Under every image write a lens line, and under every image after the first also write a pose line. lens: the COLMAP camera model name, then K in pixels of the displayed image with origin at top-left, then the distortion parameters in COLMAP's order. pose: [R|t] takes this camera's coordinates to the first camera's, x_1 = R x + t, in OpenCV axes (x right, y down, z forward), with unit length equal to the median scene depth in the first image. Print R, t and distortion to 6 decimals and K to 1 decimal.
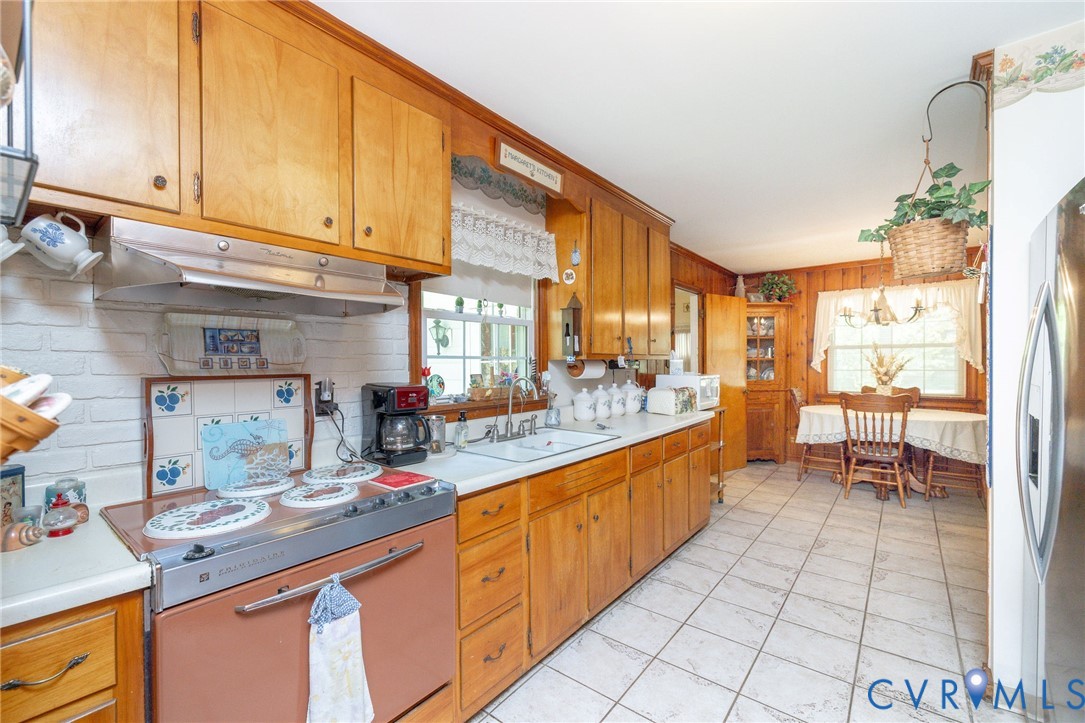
lens RADIAL K [[460.4, 0, 527.4], [0, 460.4, 364.5], [0, 0, 1]] dist [-0.001402, -0.000994]
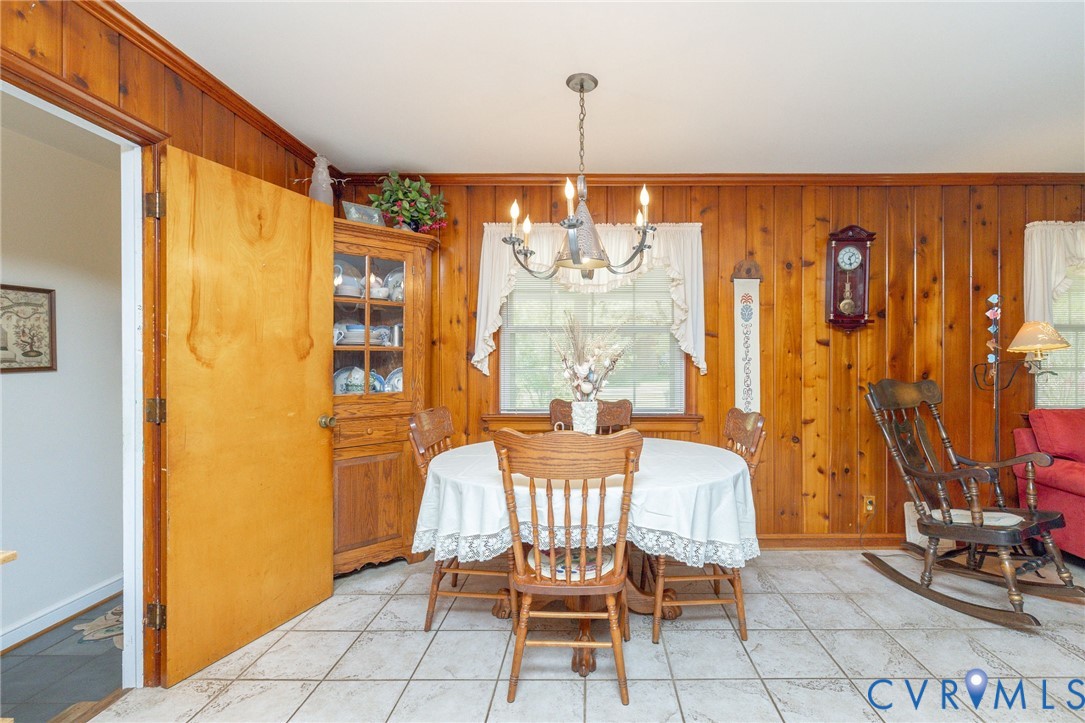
lens RADIAL K [[489.3, 0, 583.7], [0, 489.3, 363.7], [0, 0, 1]] dist [0.000248, 0.001315]
pose [[0.780365, 0.003592, 0.625314, 0.400199], [-0.000643, 0.999988, -0.004942, 0.006757], [-0.625324, 0.003455, 0.780357, 0.529392]]
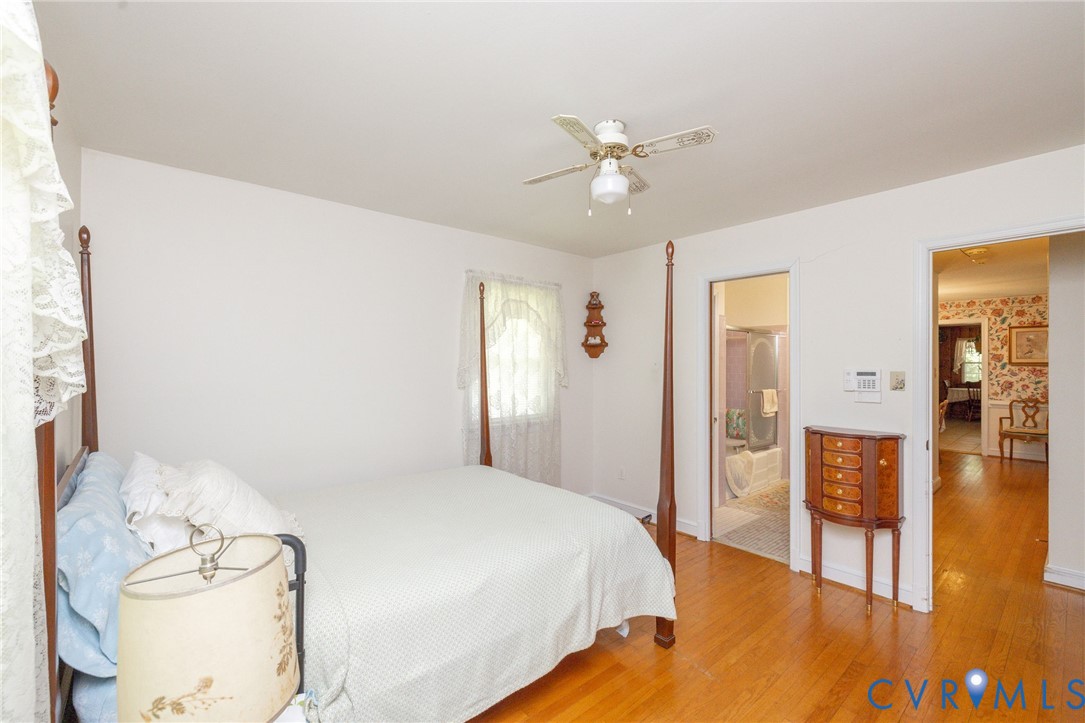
lens RADIAL K [[460.4, 0, 538.6], [0, 460.4, 362.9], [0, 0, 1]] dist [-0.001402, -0.000994]
pose [[0.985095, 0.005994, -0.171908, -1.044581], [-0.007794, 0.999922, -0.009795, -0.000124], [0.171836, 0.010989, 0.985064, -1.642798]]
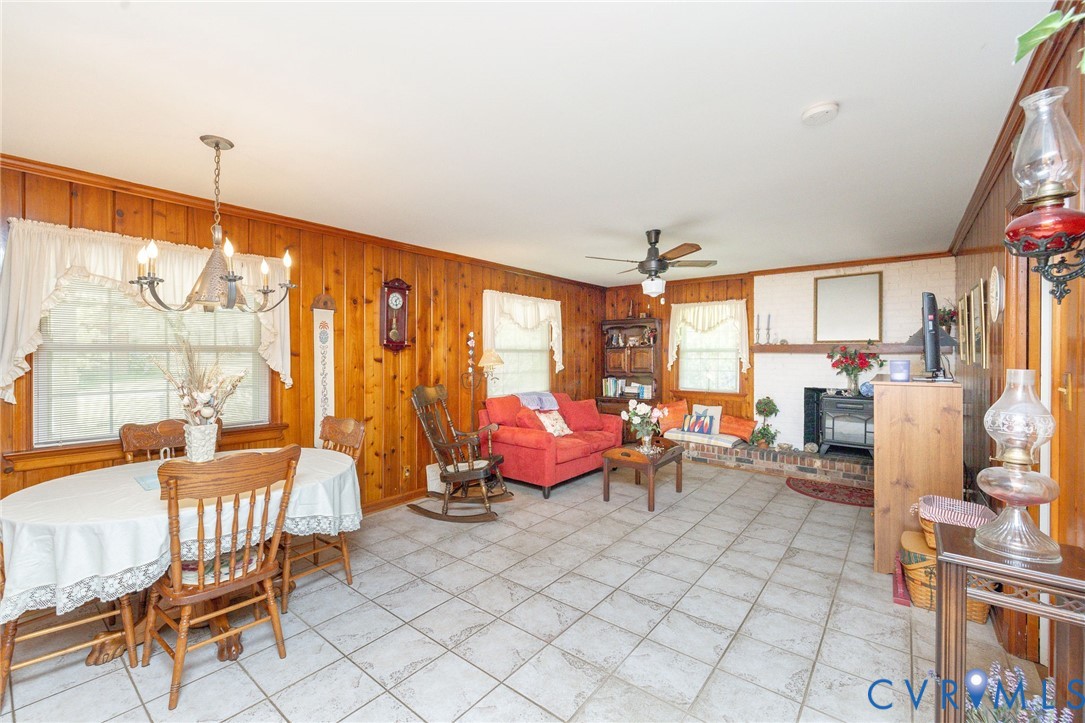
lens RADIAL K [[460.4, 0, 535.3], [0, 460.4, 359.2], [0, 0, 1]] dist [-0.001402, -0.000994]
pose [[0.002339, -0.001383, 0.999996, 0.222545], [0.003911, 0.999991, 0.001374, -0.025838], [-0.999990, 0.003908, 0.002344, 0.550328]]
